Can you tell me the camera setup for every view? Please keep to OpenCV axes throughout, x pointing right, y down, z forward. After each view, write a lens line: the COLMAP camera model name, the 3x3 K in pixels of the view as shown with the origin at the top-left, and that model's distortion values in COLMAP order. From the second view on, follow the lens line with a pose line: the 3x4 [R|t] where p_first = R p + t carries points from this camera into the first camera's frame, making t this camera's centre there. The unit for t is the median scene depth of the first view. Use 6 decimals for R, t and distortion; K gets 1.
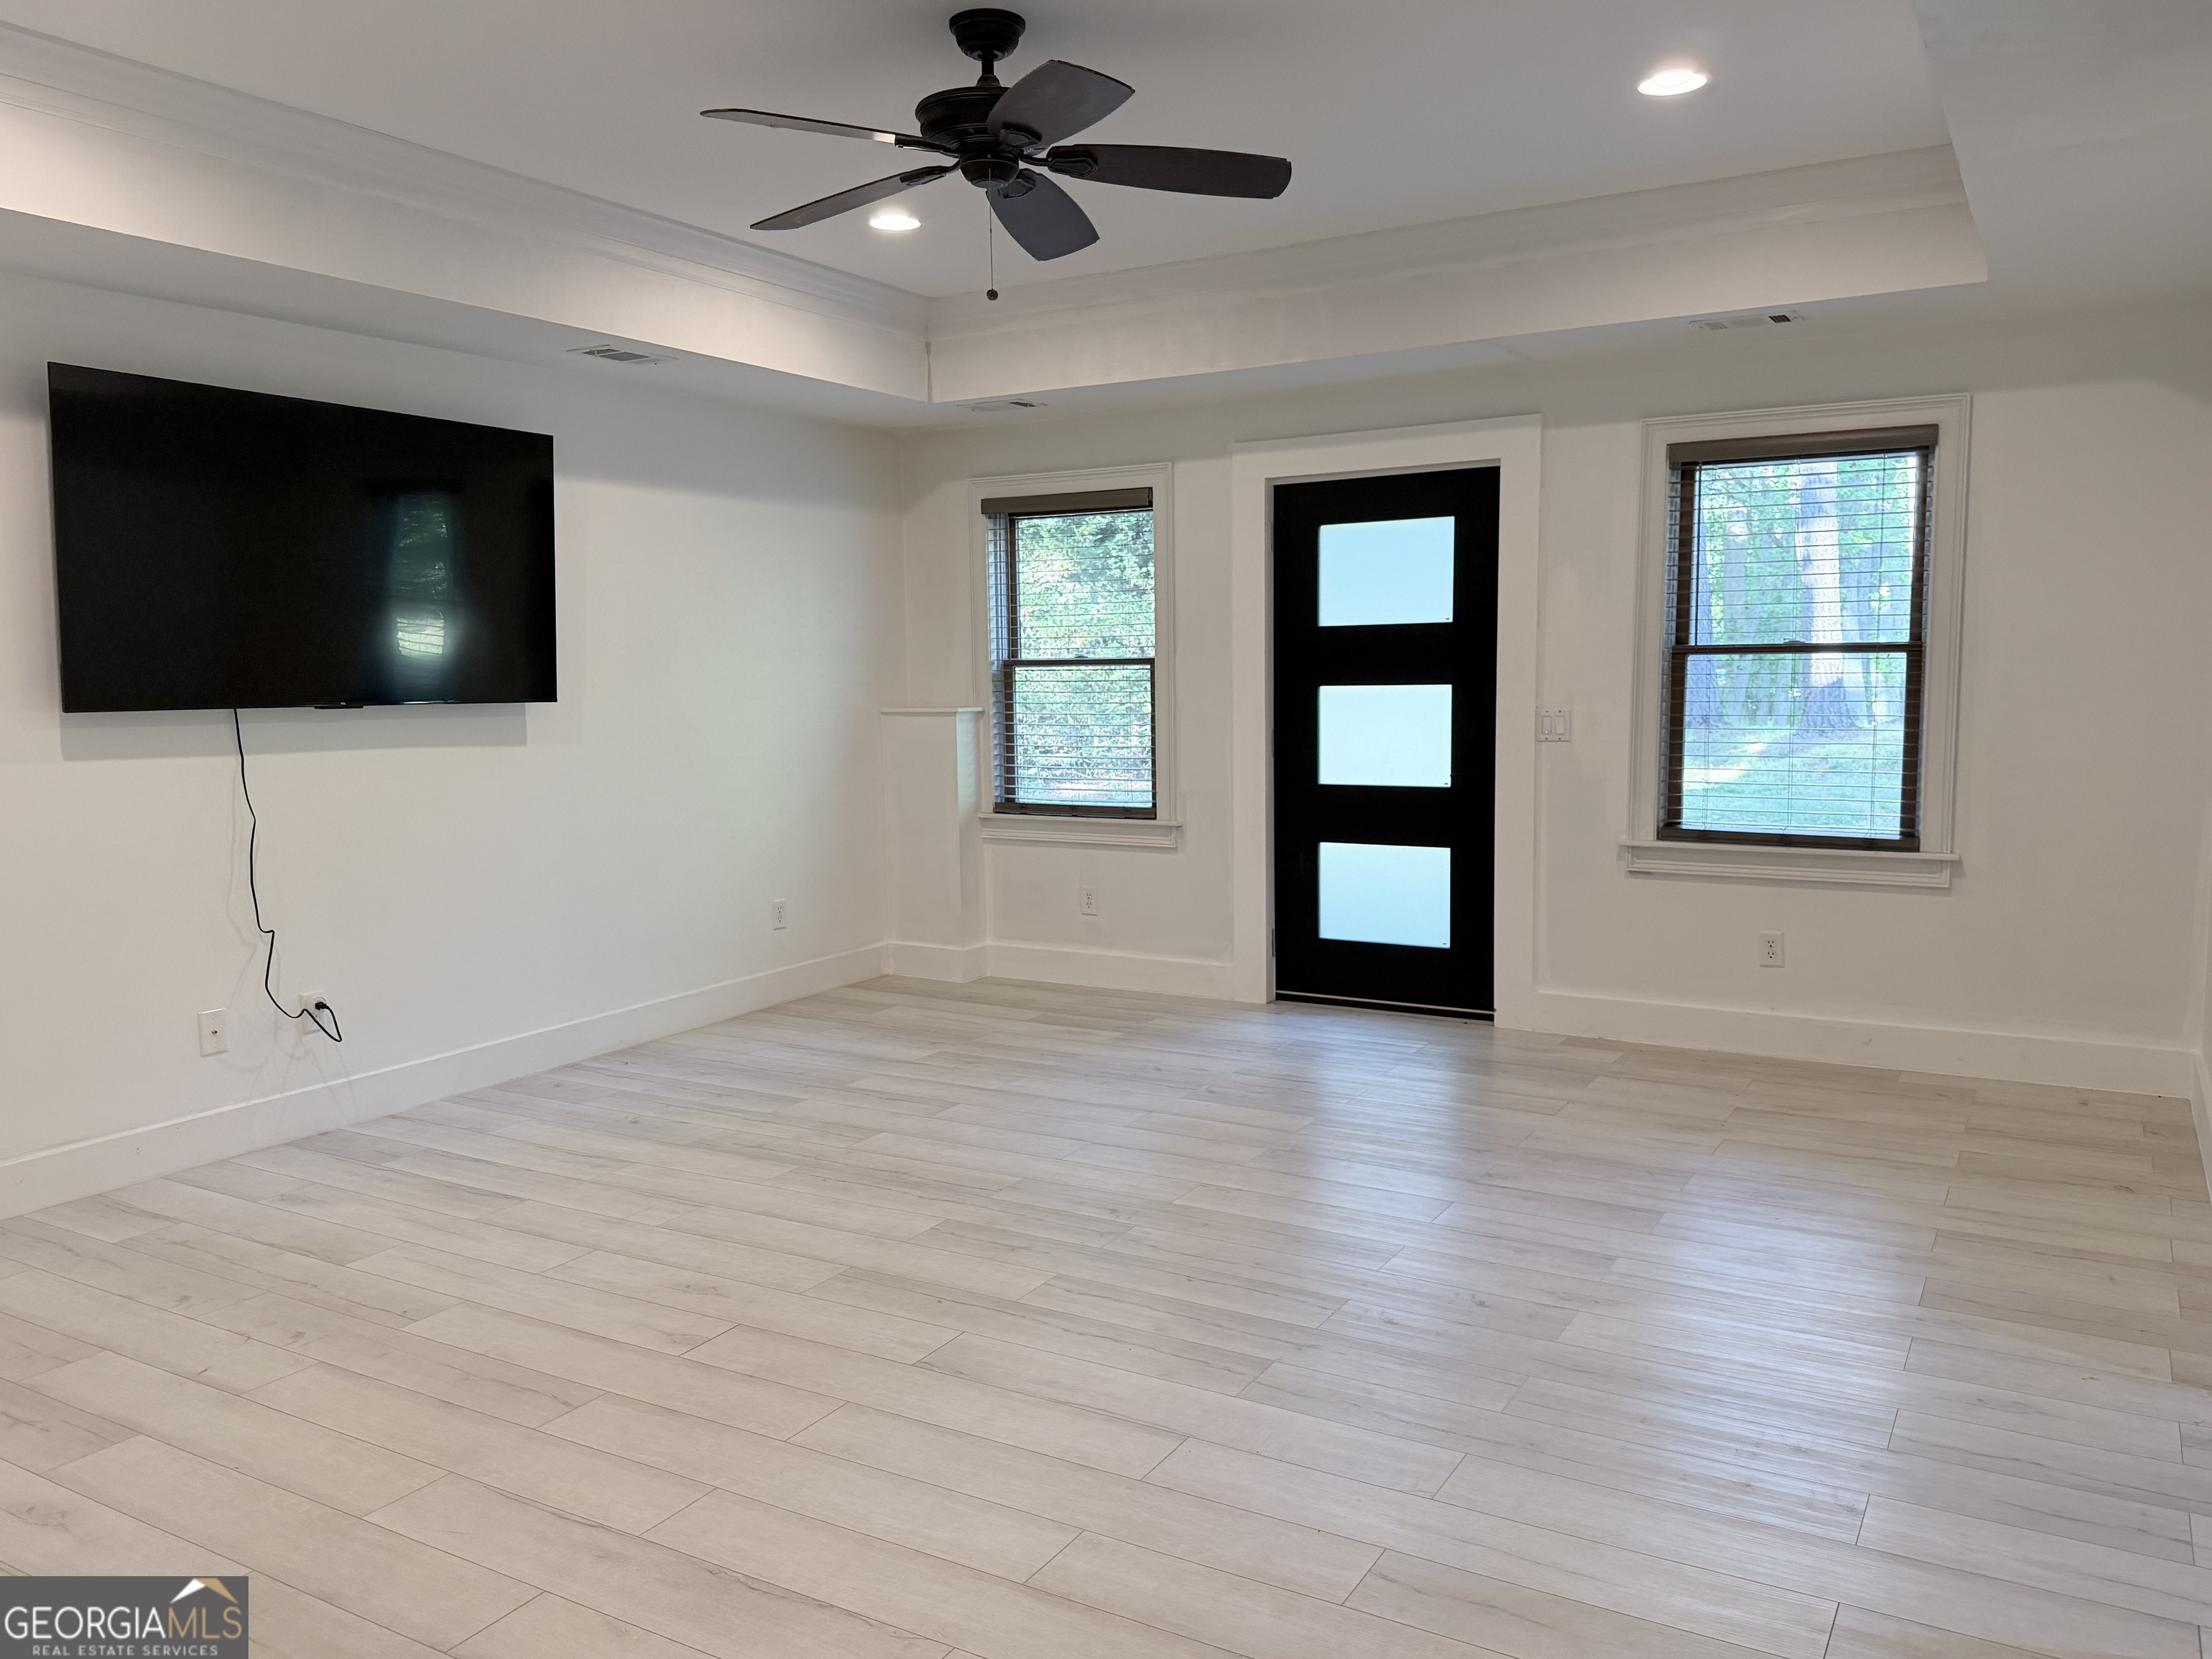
lens RADIAL K [[1649.7, 0, 1106.0], [0, 1649.7, 829.5], [0, 0, 1]] dist [0.154804, -0.255106]
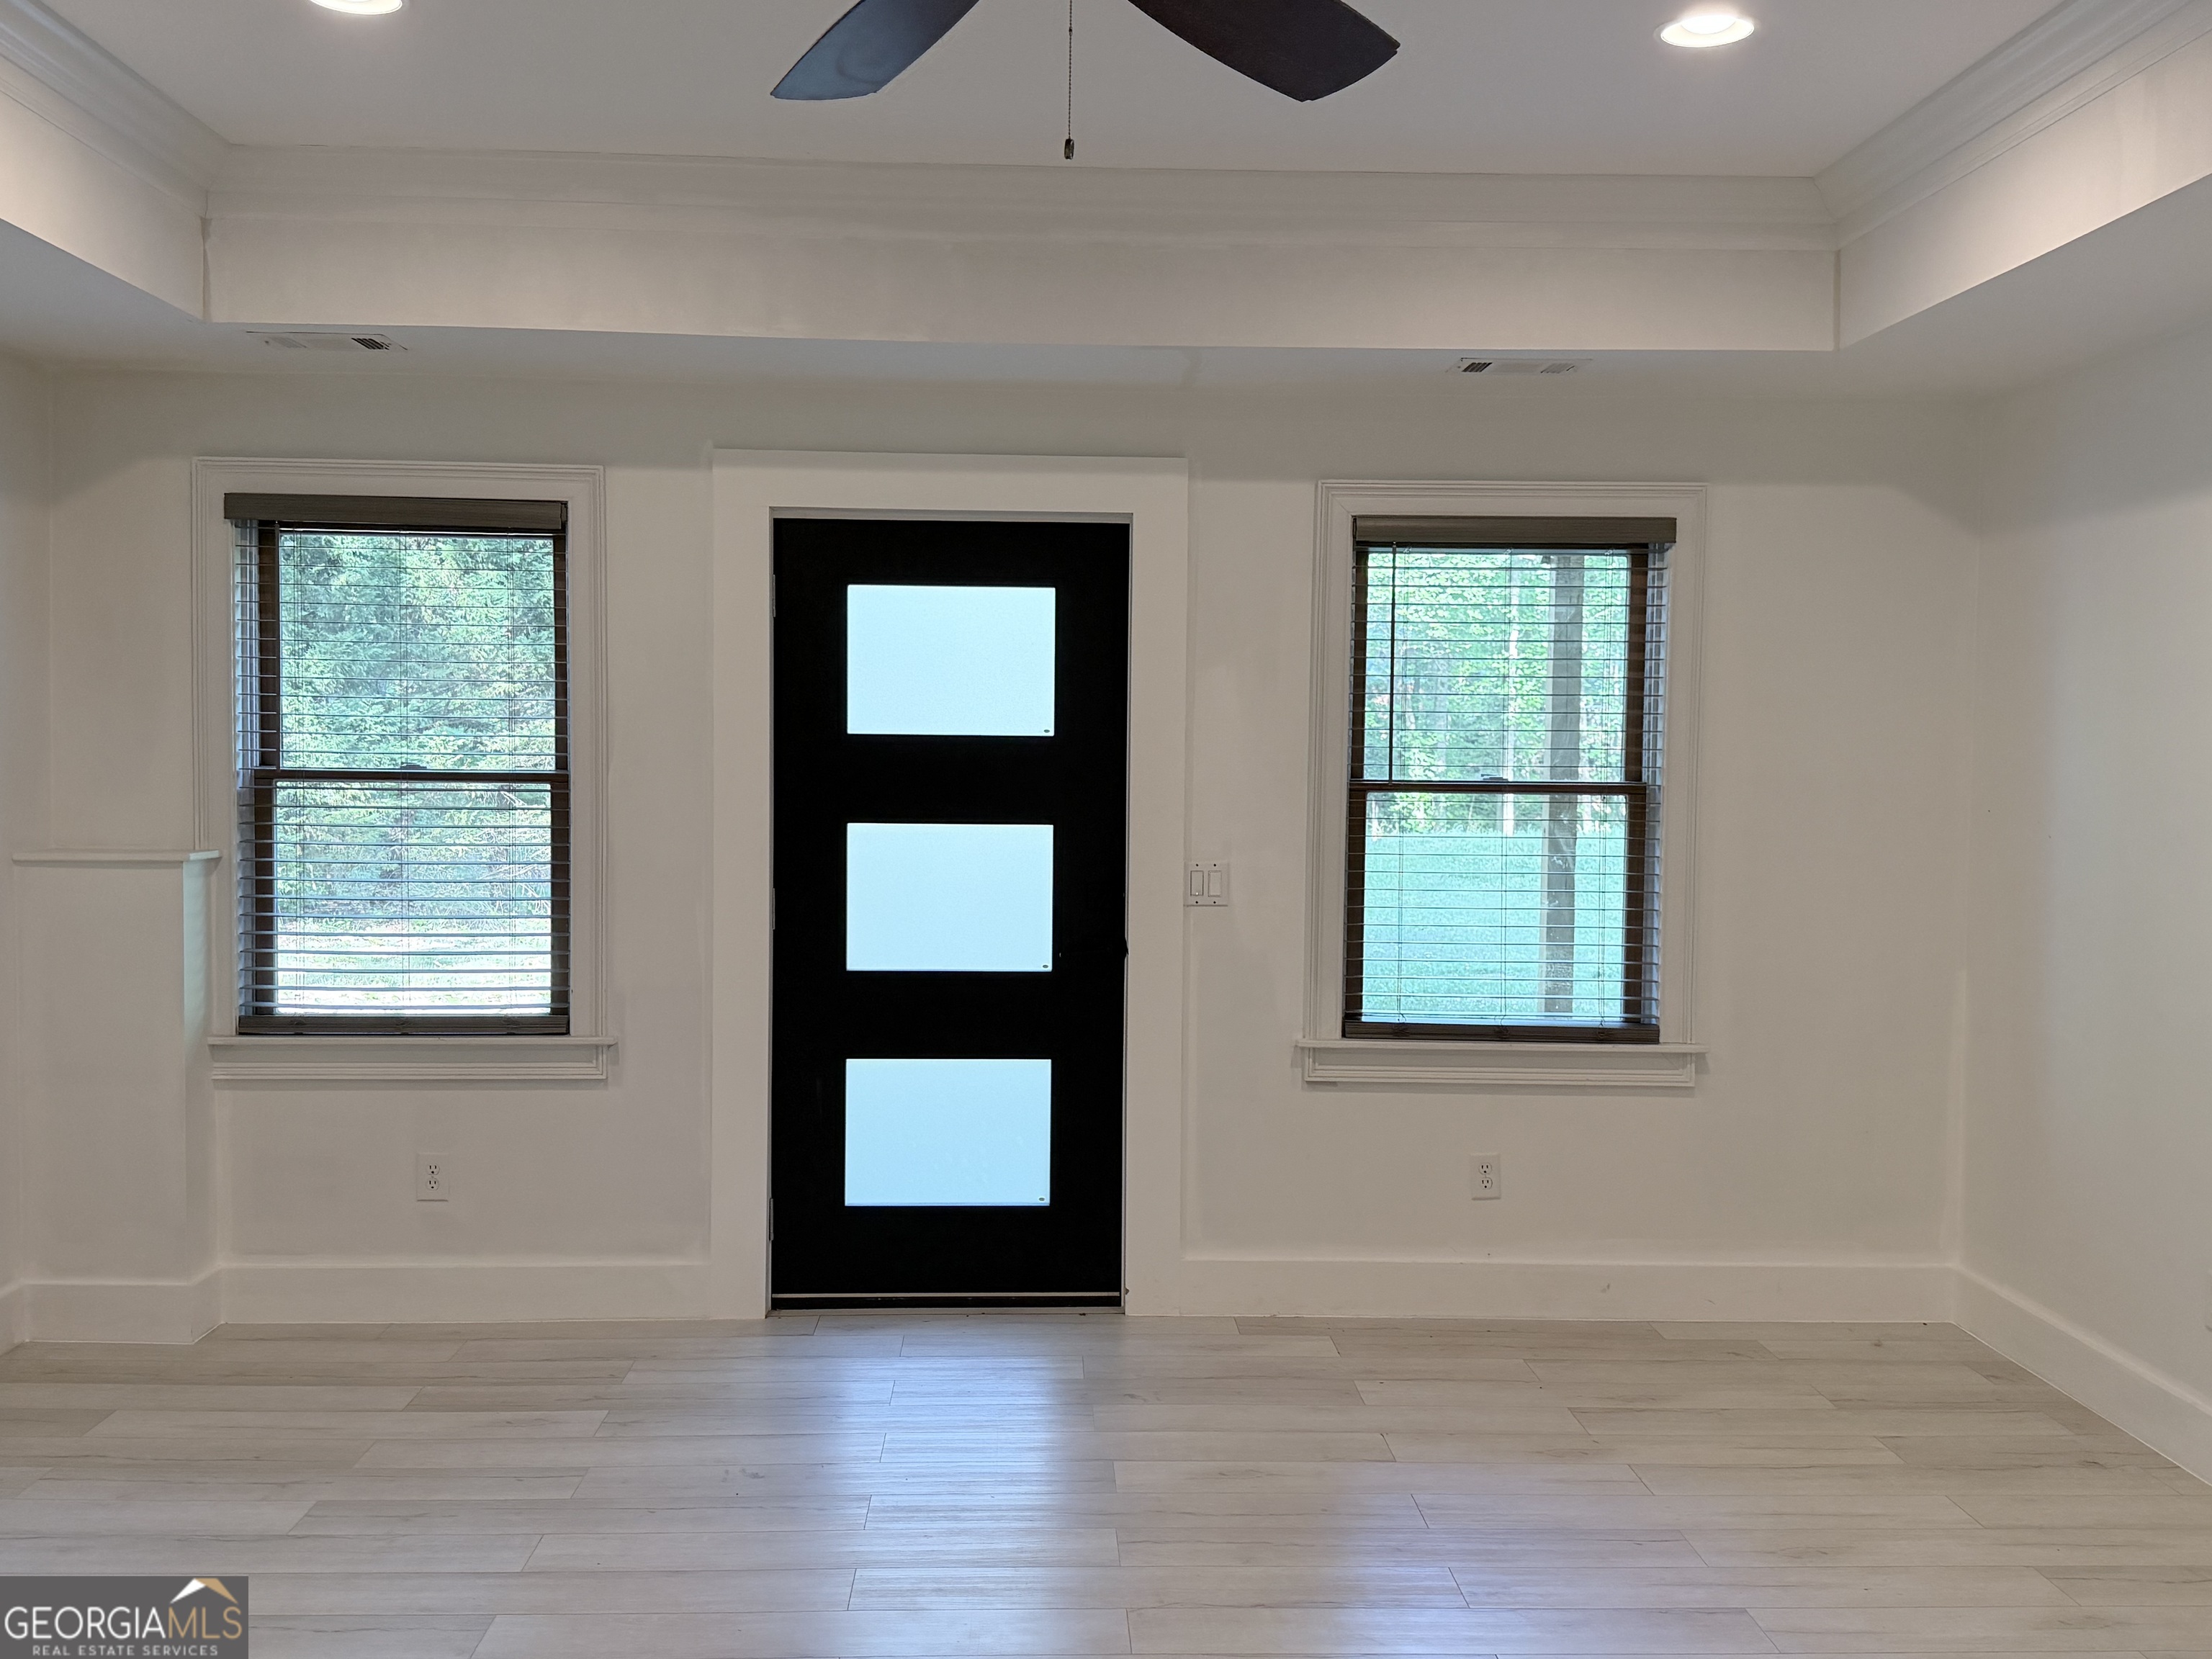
lens RADIAL K [[2064.2, 0, 1106.0], [0, 2064.2, 829.5], [0, 0, 1]] dist [0.169126, -0.335919]
pose [[0.844010, 0.002622, 0.536321, -0.254465], [0.031805, 0.997983, -0.054931, -0.039075], [-0.535384, 0.063420, 0.842225, 0.272897]]
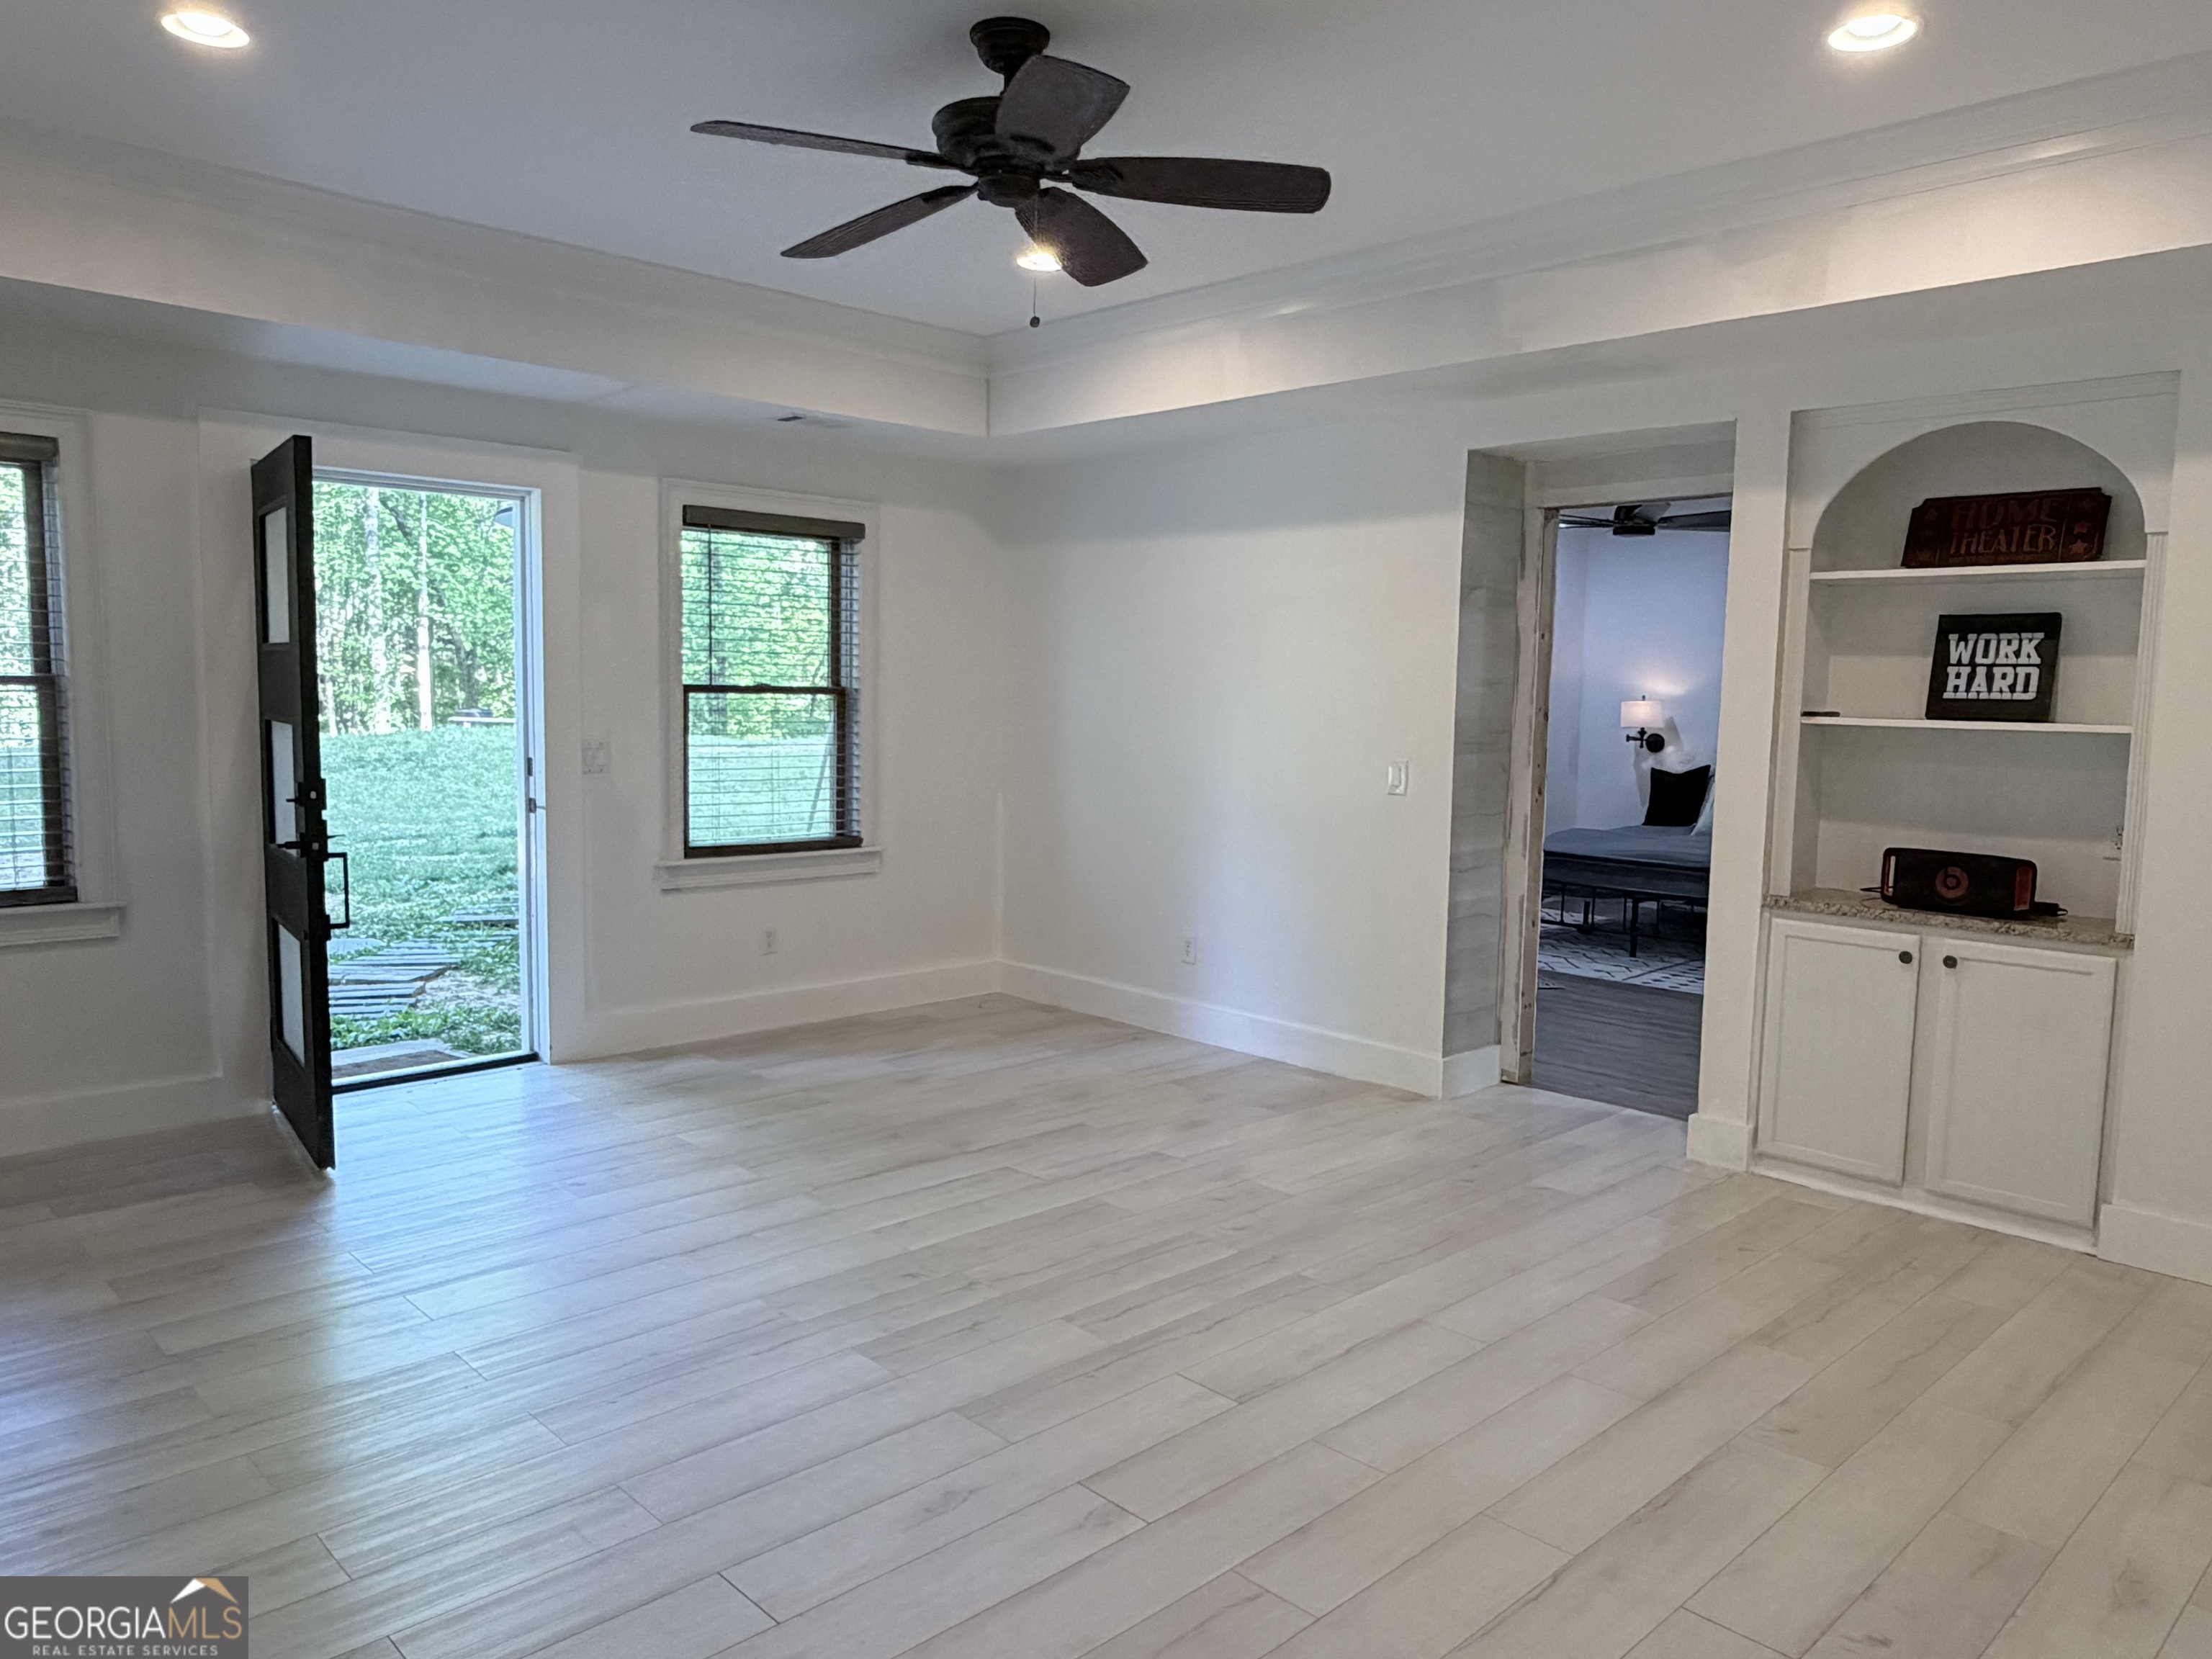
lens RADIAL K [[1528.7, 0, 1084.6], [0, 1528.7, 827.9], [0, 0, 1]] dist [0.003453, -0.001047]
pose [[0.271947, -0.069941, 0.959767, -0.569430], [0.075220, 0.995849, 0.051257, -0.045730], [-0.959368, 0.058255, 0.276079, 0.463670]]
